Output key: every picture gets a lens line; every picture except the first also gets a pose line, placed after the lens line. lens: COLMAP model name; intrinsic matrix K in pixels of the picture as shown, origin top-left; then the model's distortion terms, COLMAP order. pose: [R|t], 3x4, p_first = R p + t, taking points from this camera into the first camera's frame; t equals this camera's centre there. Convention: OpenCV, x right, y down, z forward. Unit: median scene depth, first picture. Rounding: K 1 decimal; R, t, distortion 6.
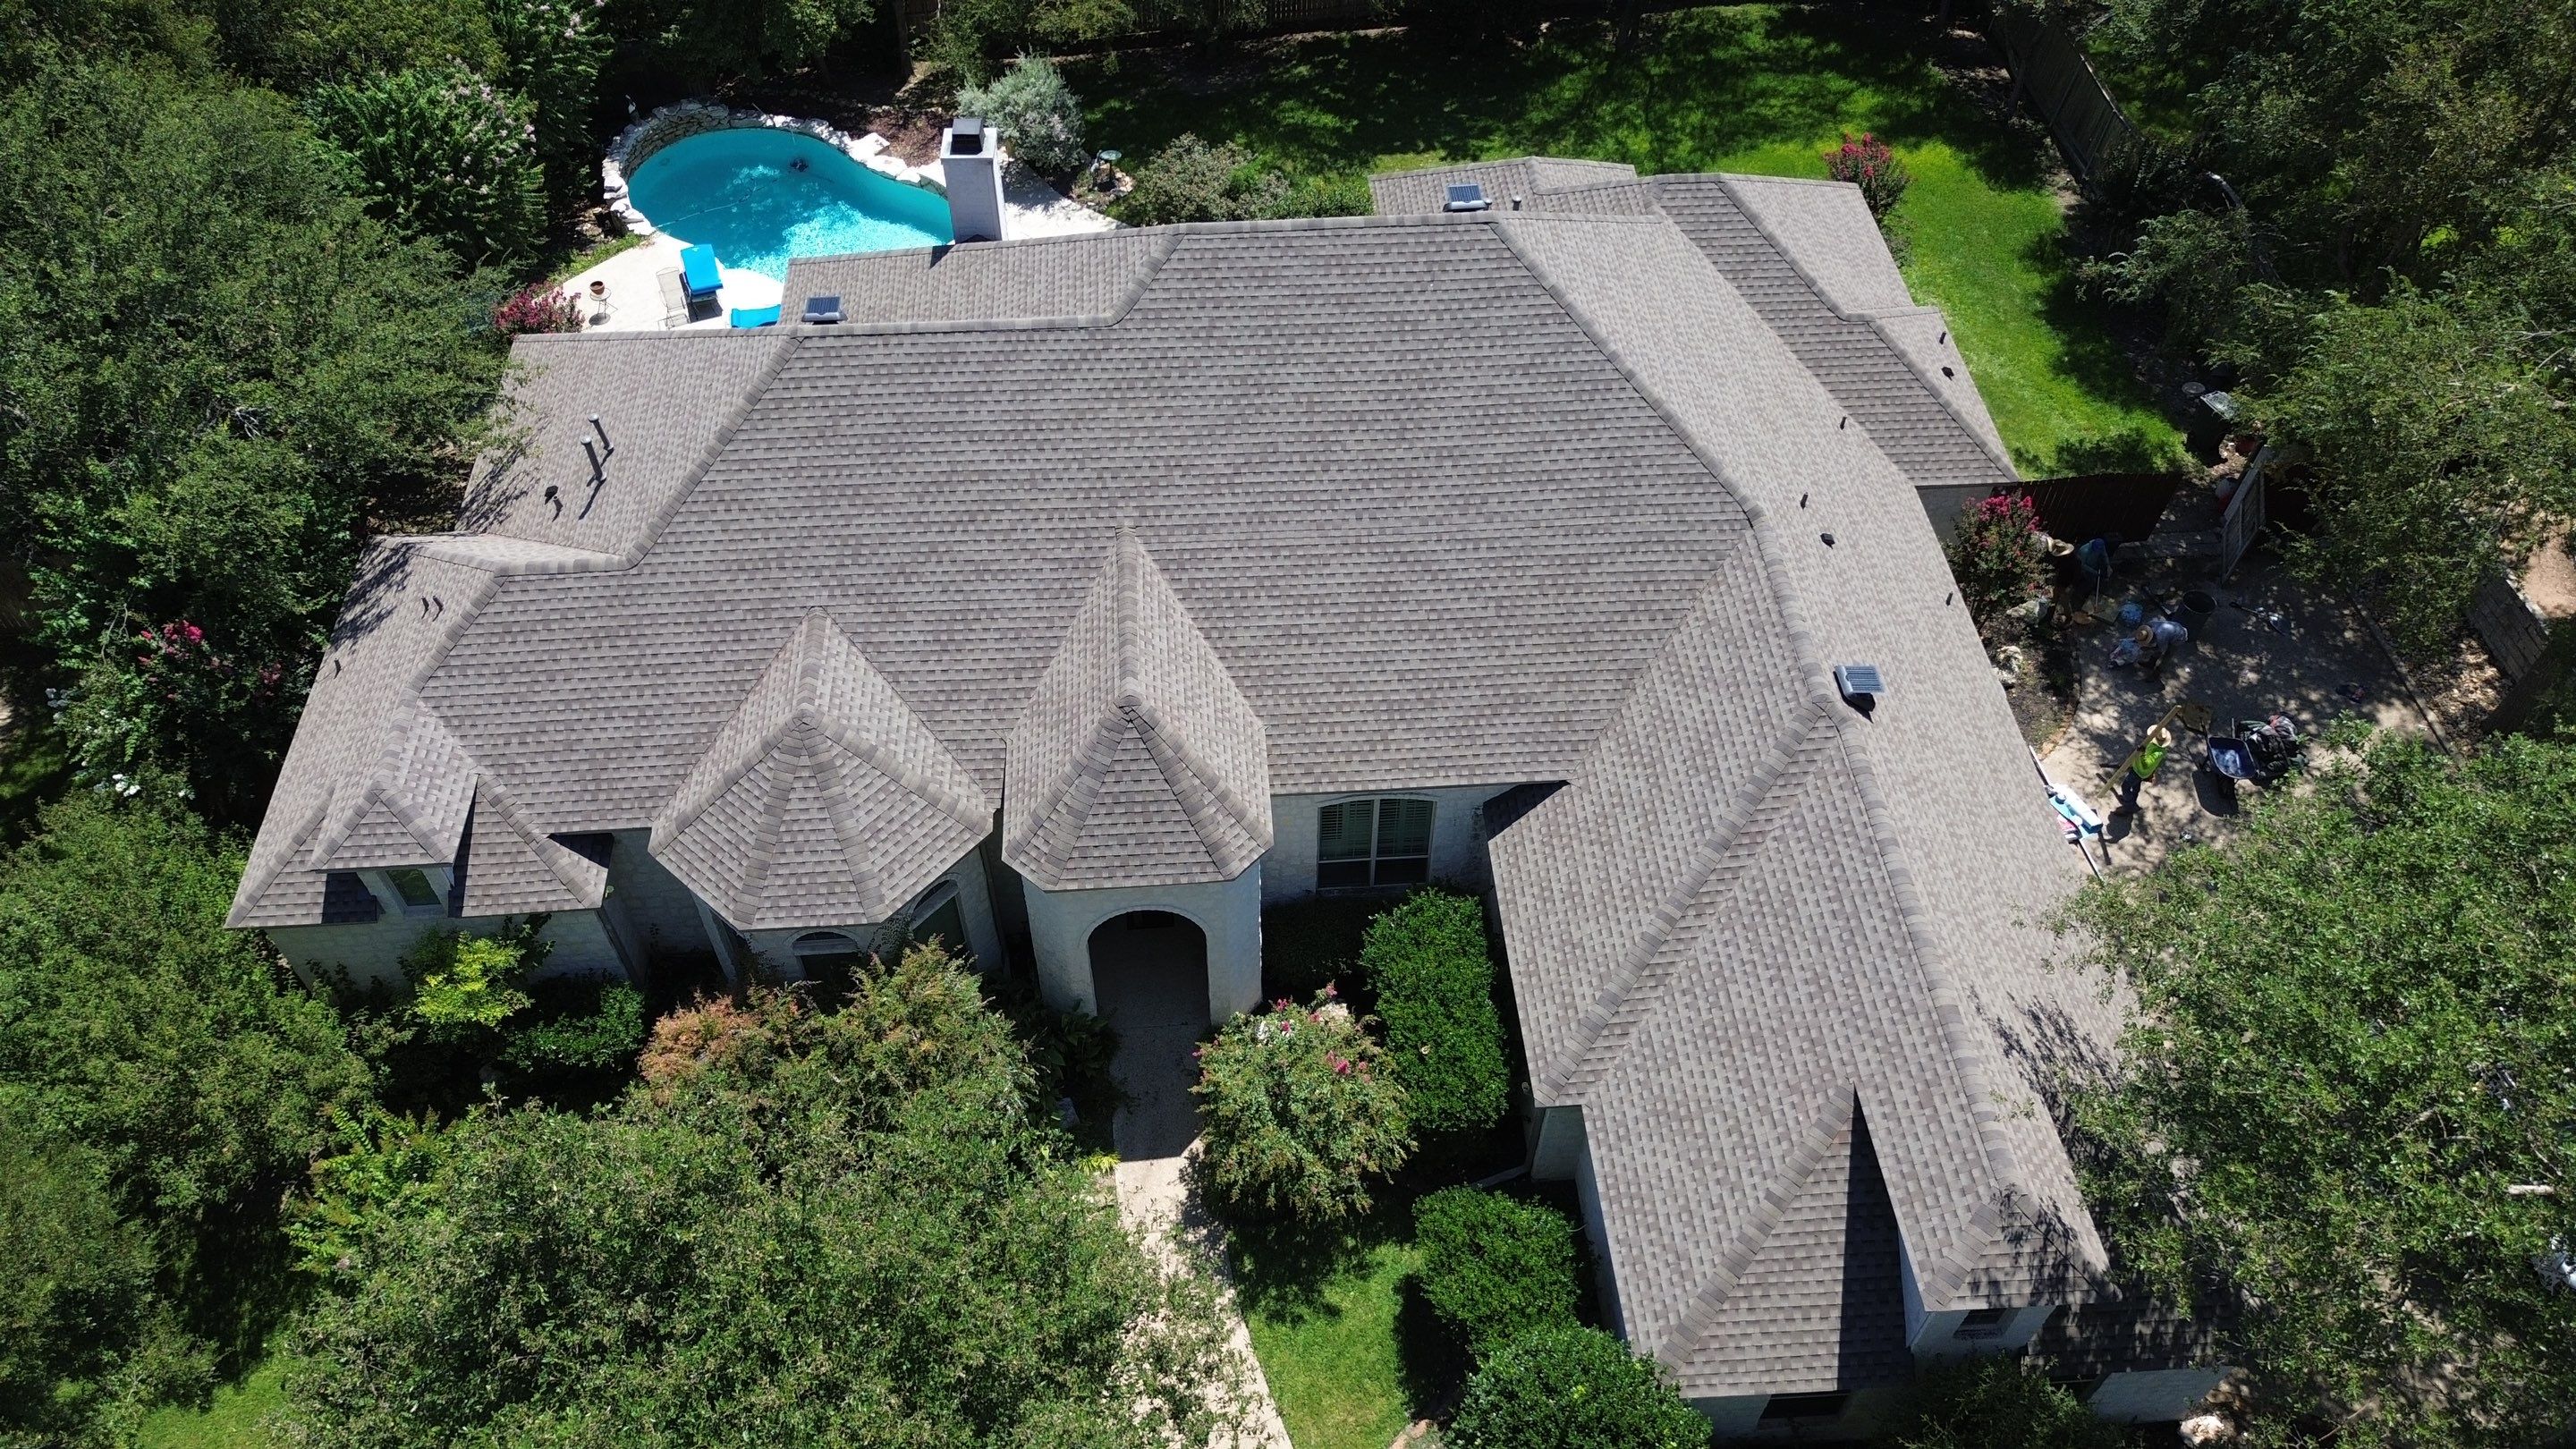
lens RADIAL K [[1844.1, 0, 1237.4], [0, 1844.1, 710.0], [0, 0, 1]] dist [0.062576, -0.069147]
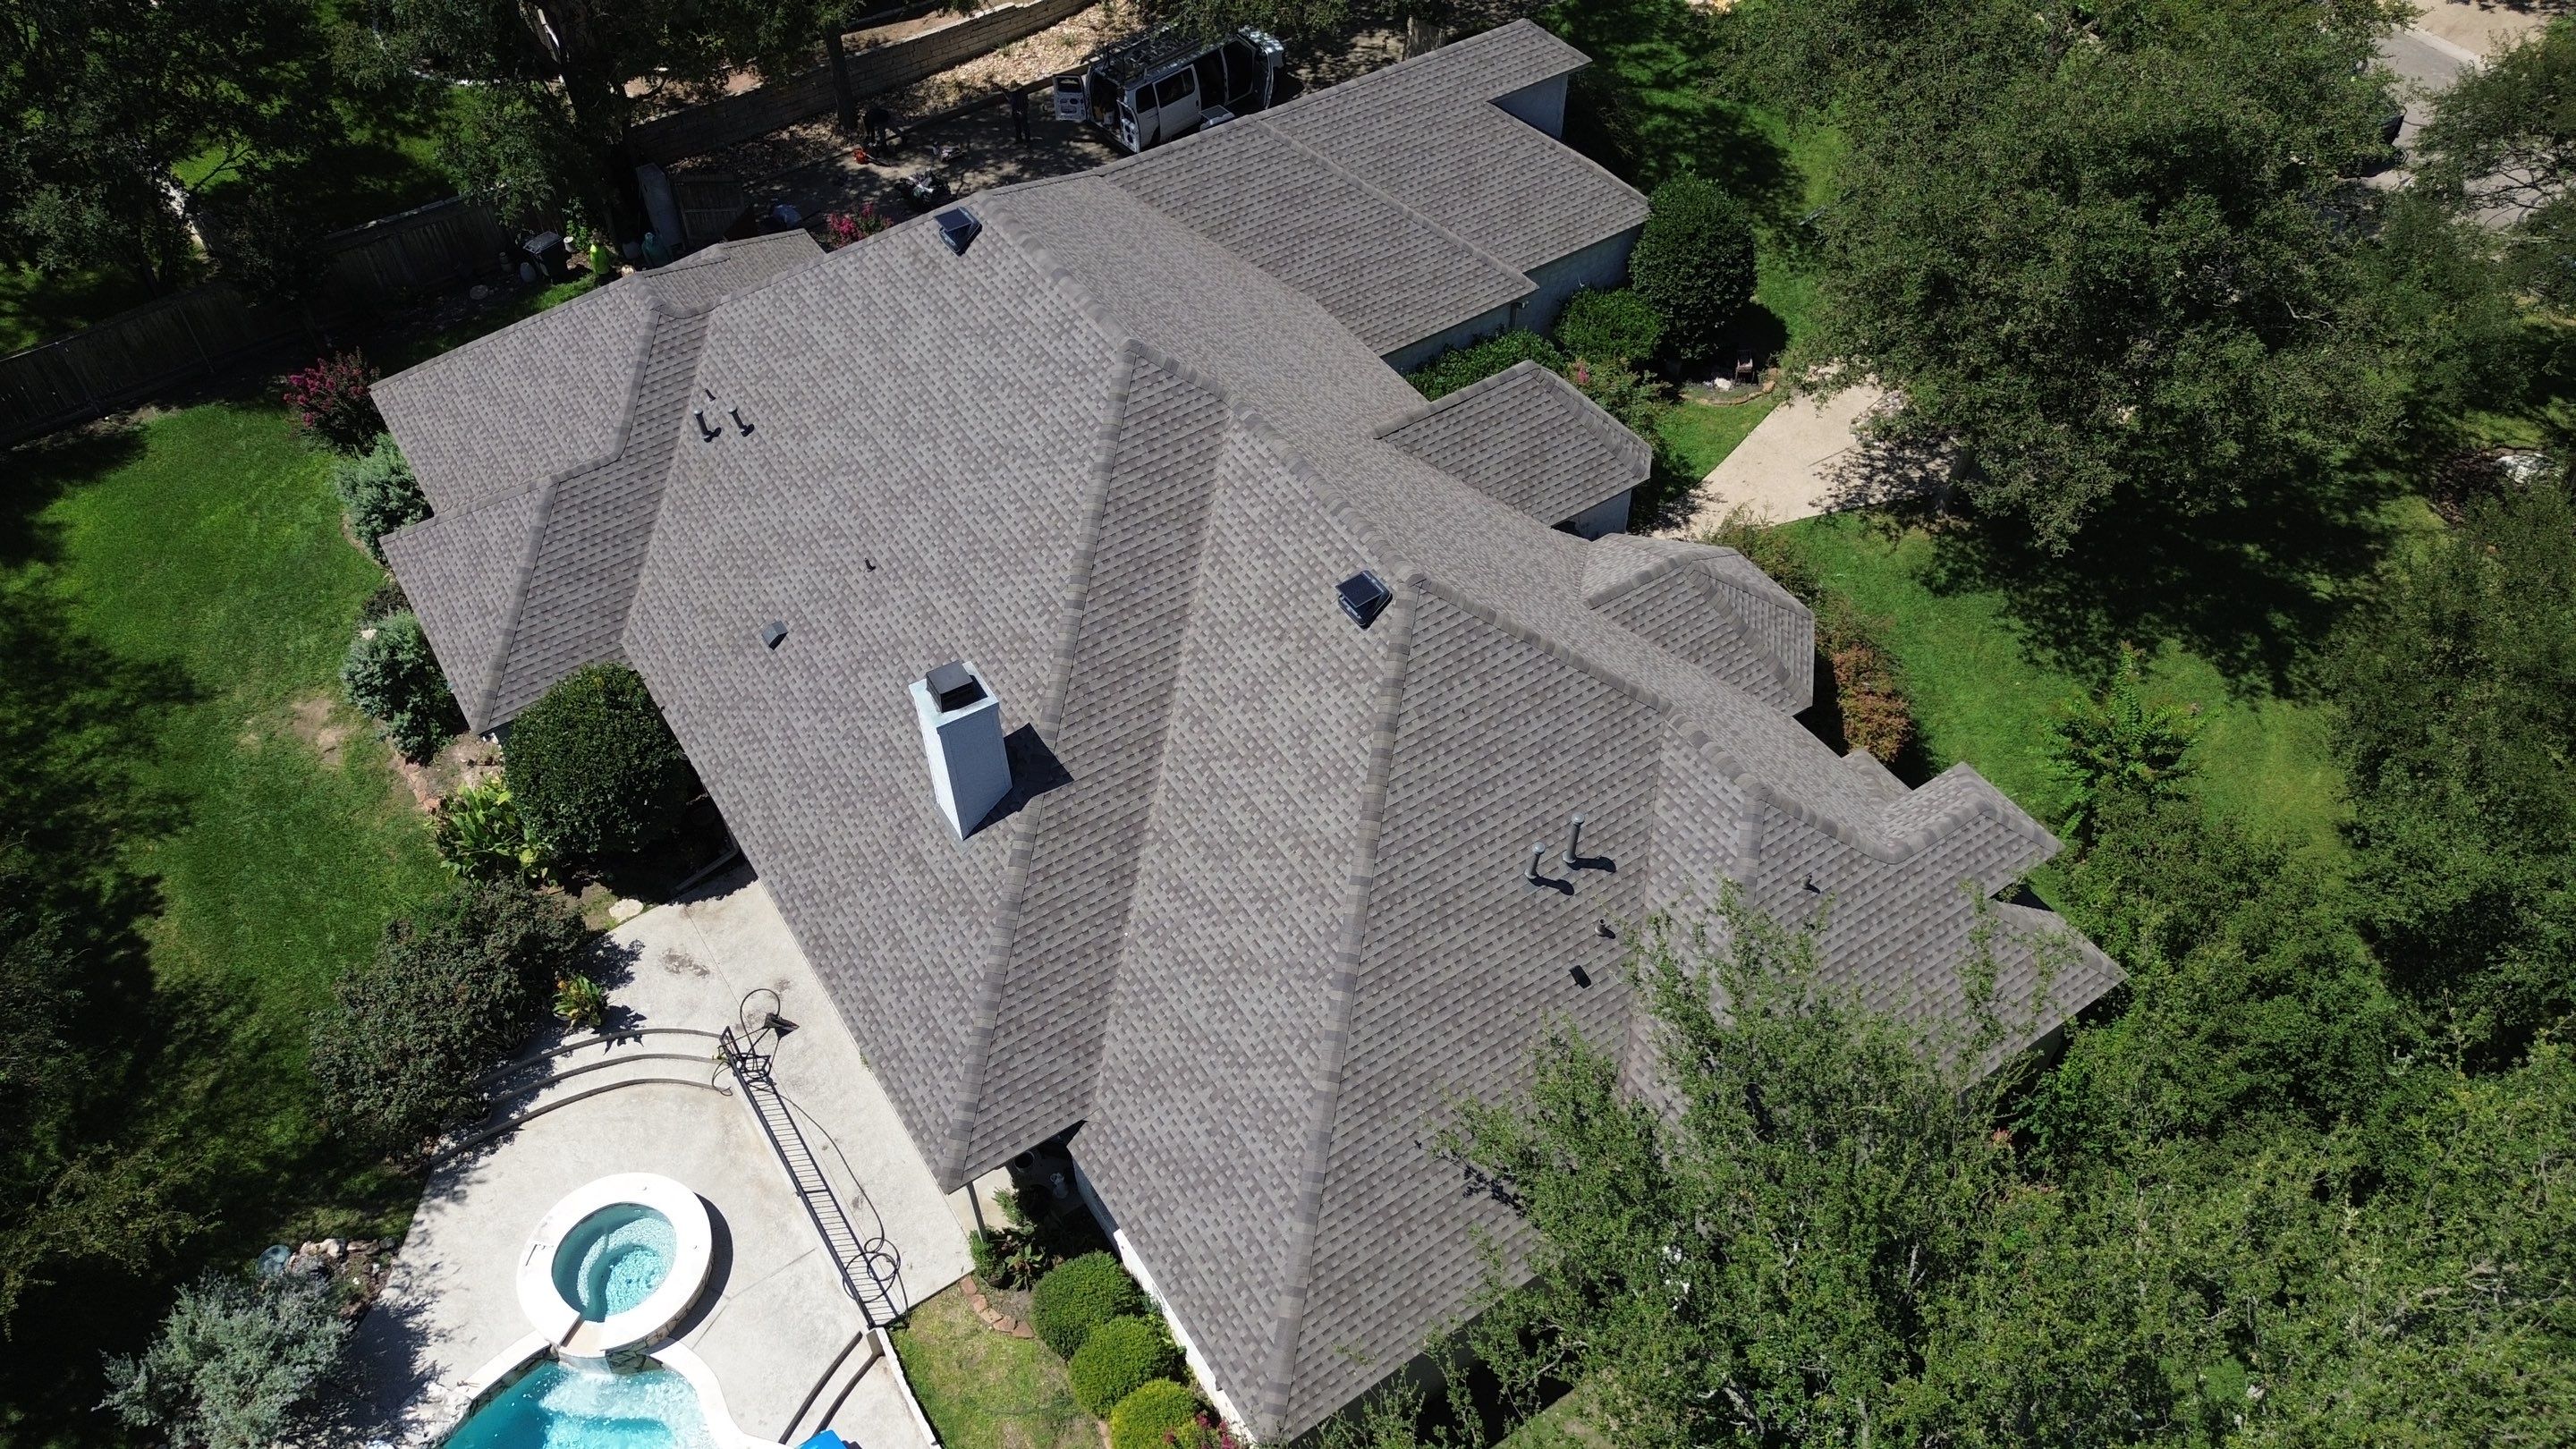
lens RADIAL K [[1909.6, 0, 1297.4], [0, 1909.6, 726.1], [0, 0, 1]] dist [0.077687, -0.091561]
pose [[-0.510445, -0.626727, 0.588777, -0.816528], [0.656227, 0.158571, 0.737713, -0.937545], [-0.555708, 0.762934, 0.330334, 0.777615]]
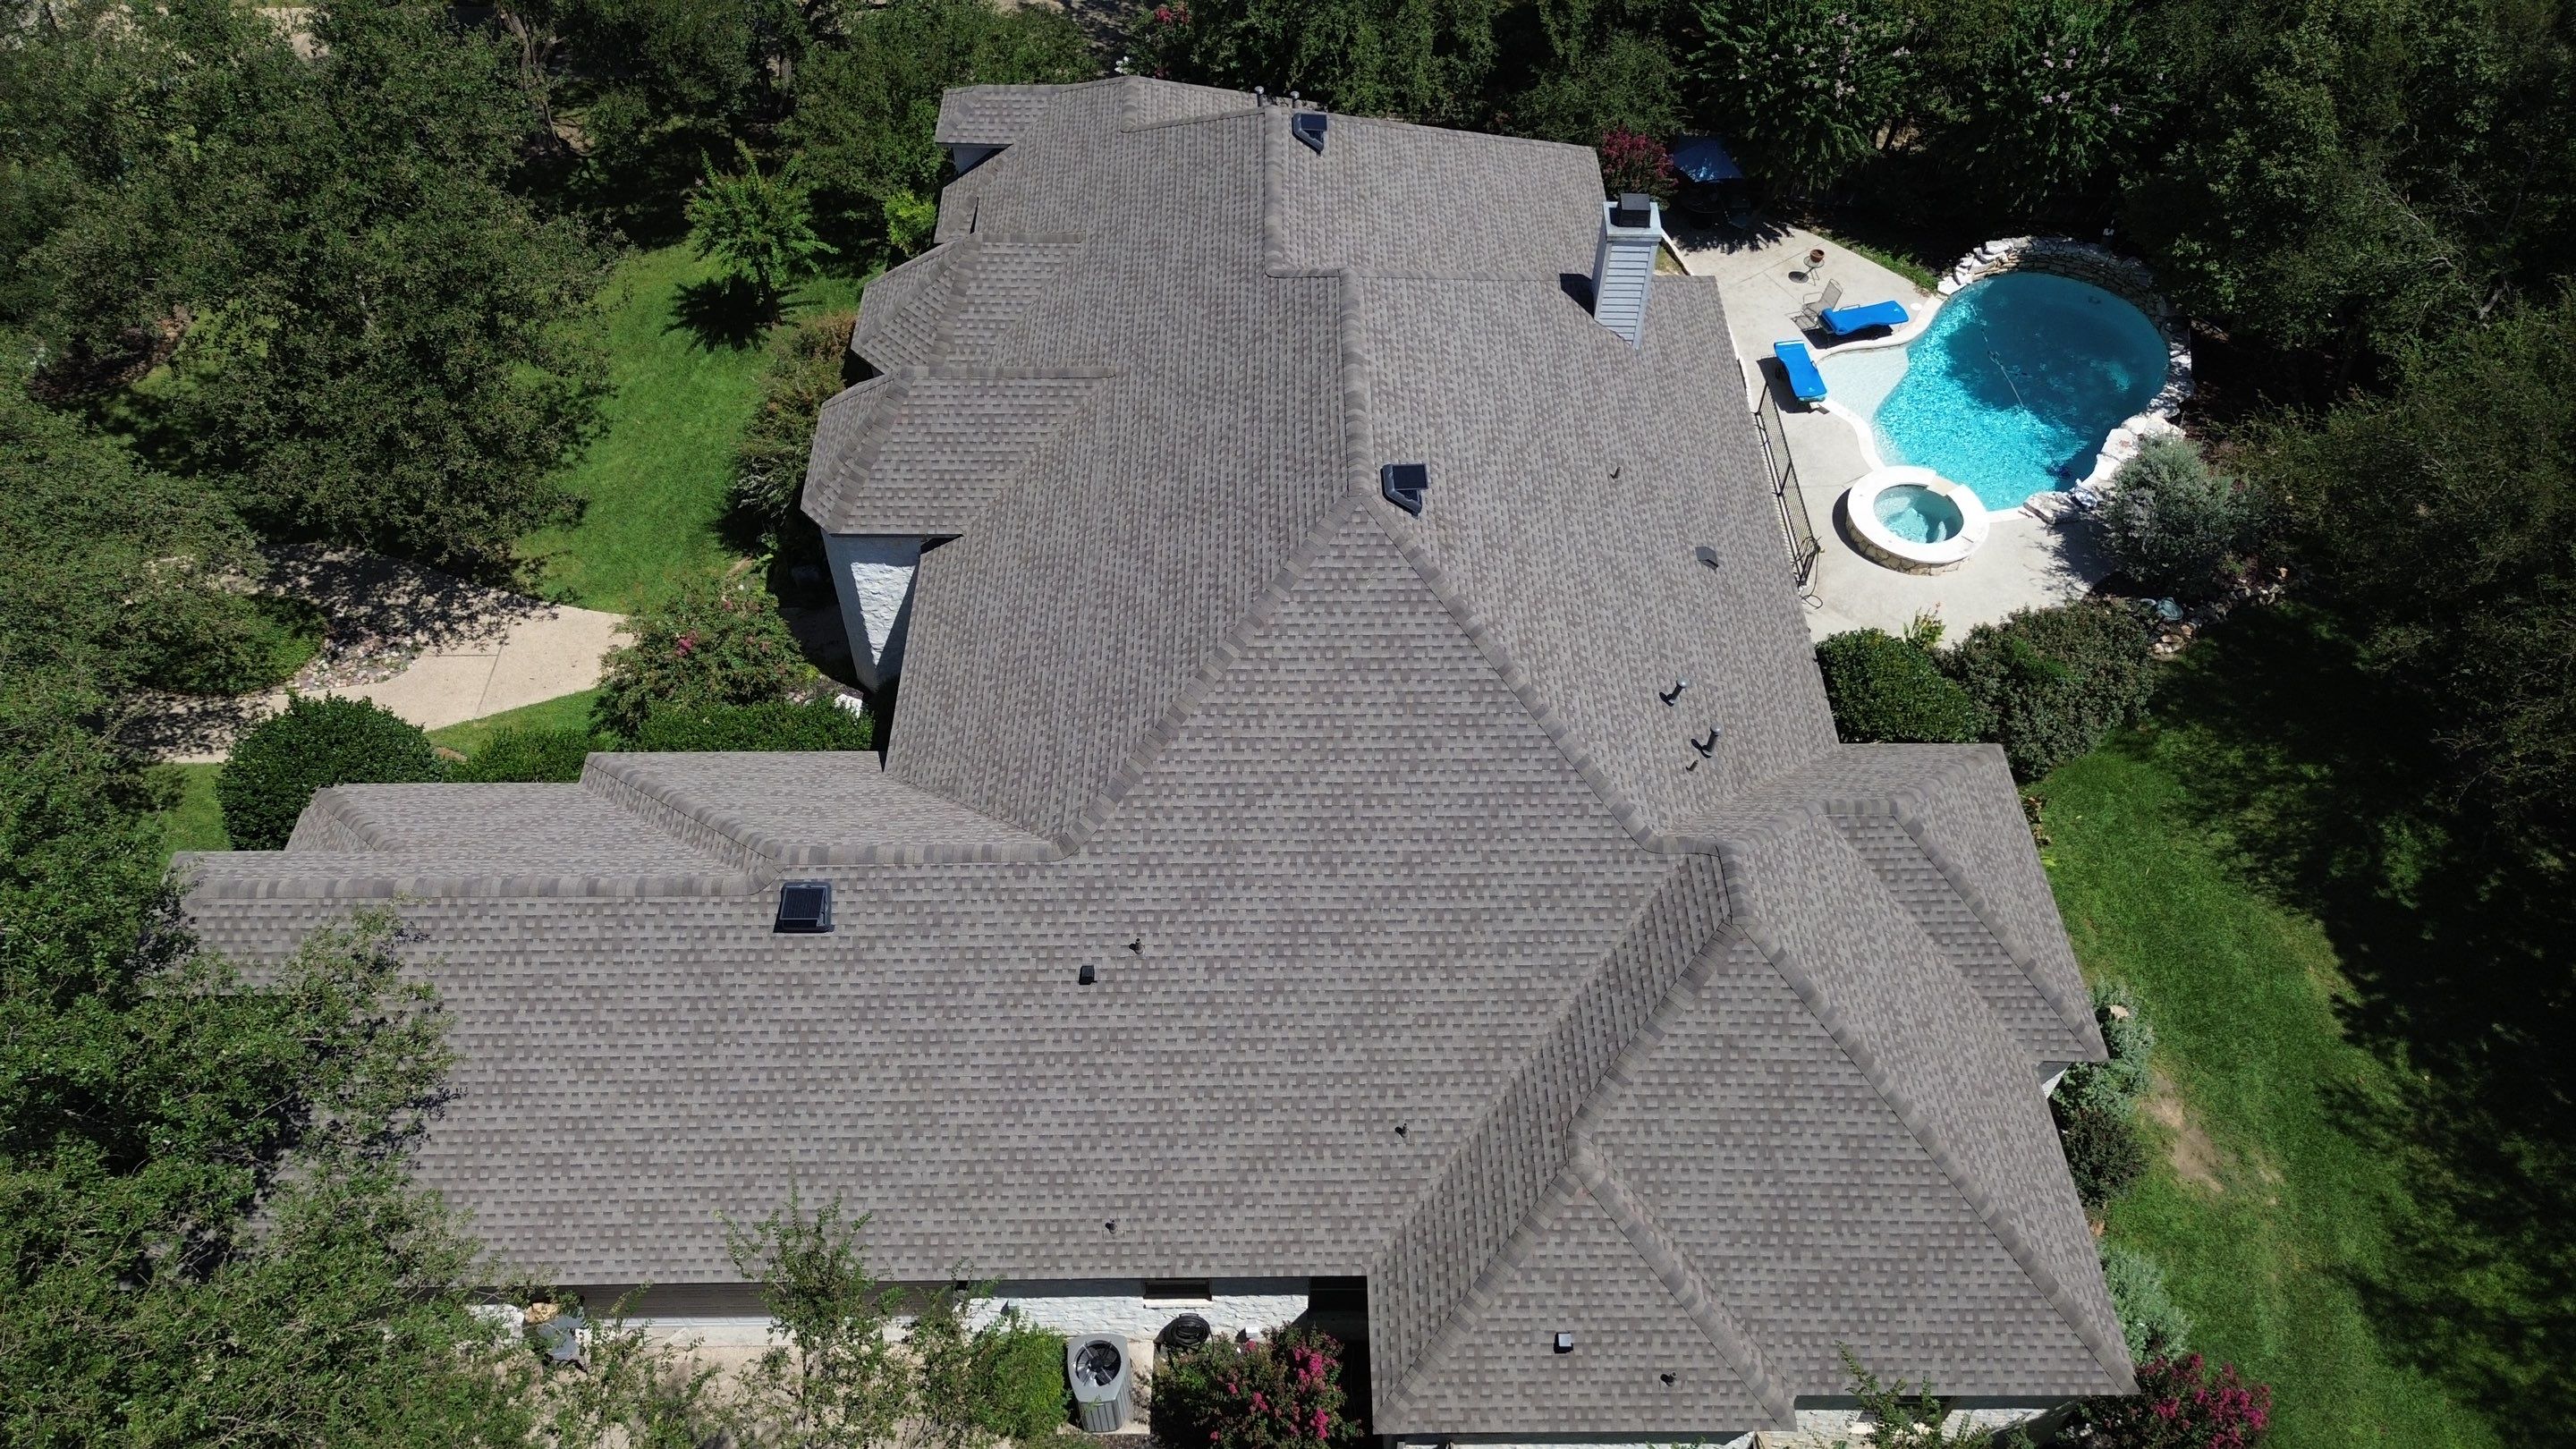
lens RADIAL K [[1831.2, 0, 1299.1], [0, 1831.2, 647.3], [0, 0, 1]] dist [0.031892, -0.007609]
pose [[-0.034191, 0.747320, -0.663584, 0.775653], [-0.763742, 0.408720, 0.499646, -0.656469], [0.644616, 0.523890, 0.556785, 0.549730]]
